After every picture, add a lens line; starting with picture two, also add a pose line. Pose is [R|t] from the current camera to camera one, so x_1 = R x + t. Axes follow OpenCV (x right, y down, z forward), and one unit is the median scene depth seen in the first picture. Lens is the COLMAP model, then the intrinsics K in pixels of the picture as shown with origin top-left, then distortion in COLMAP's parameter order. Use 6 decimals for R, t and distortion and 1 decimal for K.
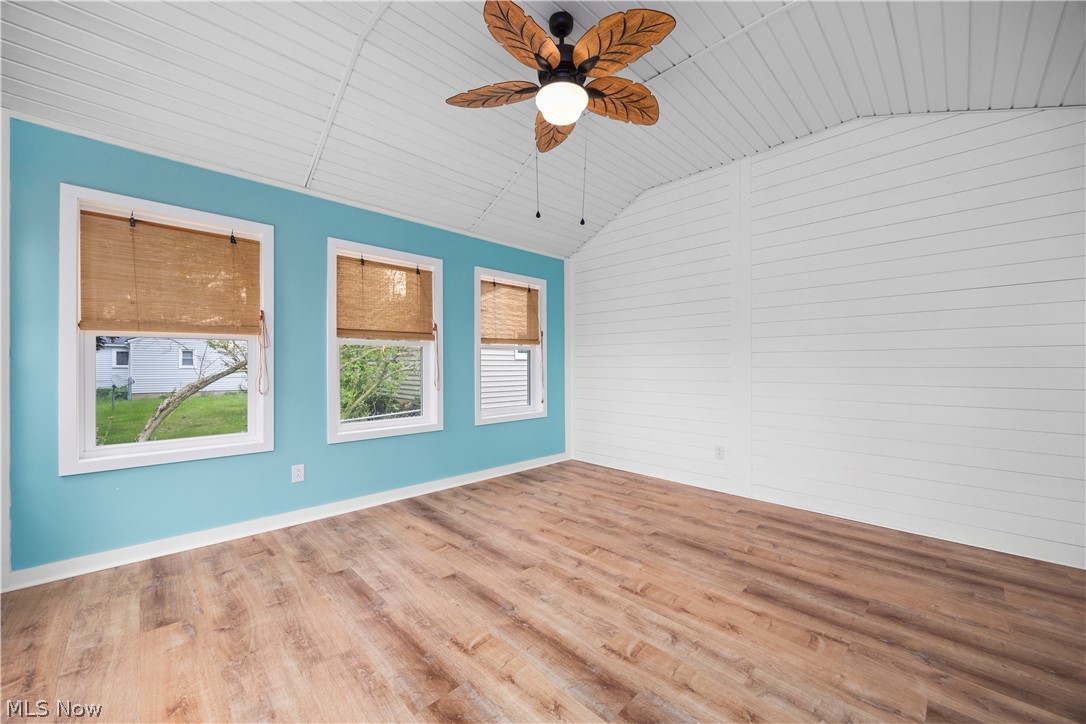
lens RADIAL K [[428.6, 0, 545.9], [0, 428.6, 364.8], [0, 0, 1]] dist [0.001097, 0.000050]
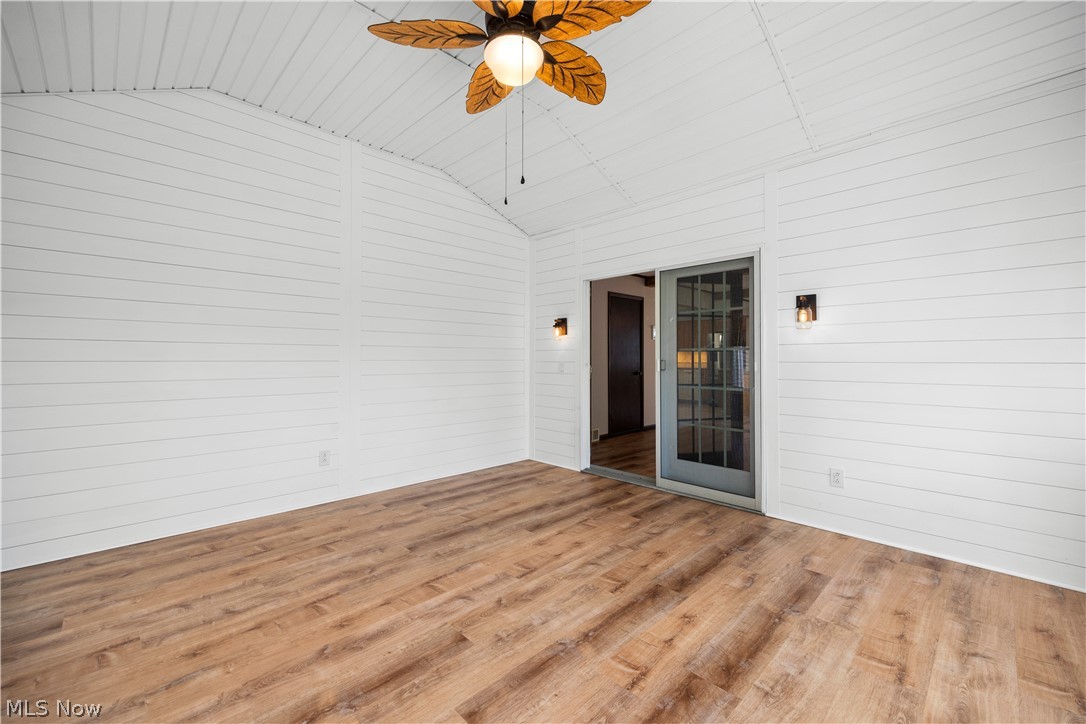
lens RADIAL K [[428.6, 0, 546.1], [0, 428.6, 359.7], [0, 0, 1]] dist [0.001097, 0.000050]
pose [[-0.004579, 0.001818, 0.999988, -0.729979], [-0.000273, 0.999998, -0.001820, -0.004680], [-0.999989, -0.000282, -0.004578, 0.799015]]
